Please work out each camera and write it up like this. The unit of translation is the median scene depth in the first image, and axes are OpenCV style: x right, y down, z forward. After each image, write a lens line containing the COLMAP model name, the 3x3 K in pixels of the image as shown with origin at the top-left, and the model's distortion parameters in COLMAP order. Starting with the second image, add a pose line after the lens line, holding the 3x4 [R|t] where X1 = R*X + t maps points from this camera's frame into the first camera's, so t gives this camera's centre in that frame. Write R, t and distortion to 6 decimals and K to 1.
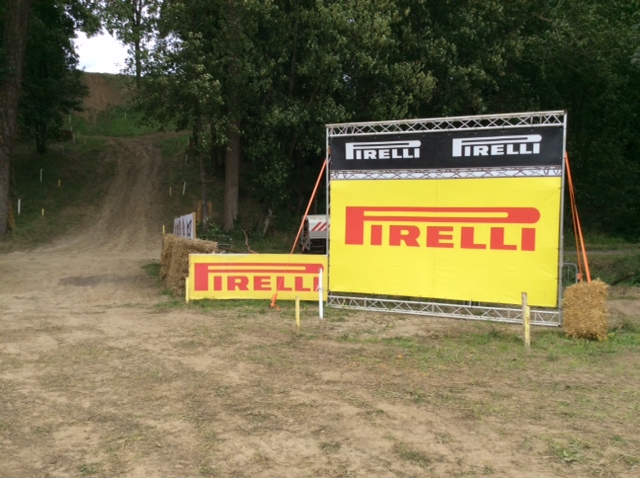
lens RADIAL K [[605.9, 0, 320.9], [0, 605.9, 241.0], [0, 0, 1]] dist [0.087238, 0.000000]
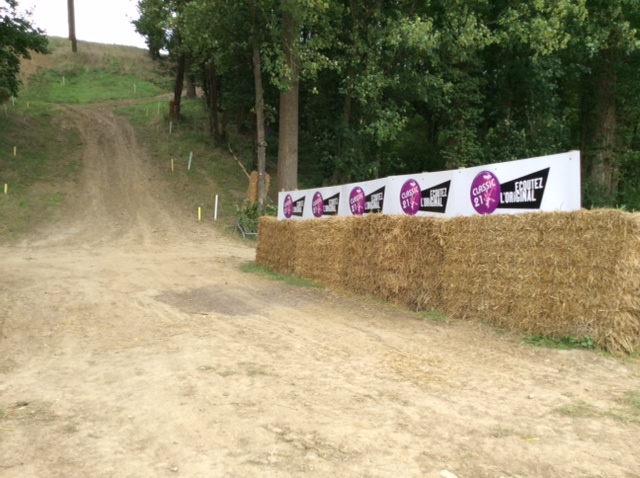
lens RADIAL K [[605.9, 0, 319.1], [0, 605.9, 238.6], [0, 0, 1]] dist [0.087238, 0.000000]
pose [[0.990601, -0.008742, 0.136506, -0.176534], [0.007302, 0.999912, 0.011044, 0.003143], [-0.136590, -0.009943, 0.990578, 0.237516]]
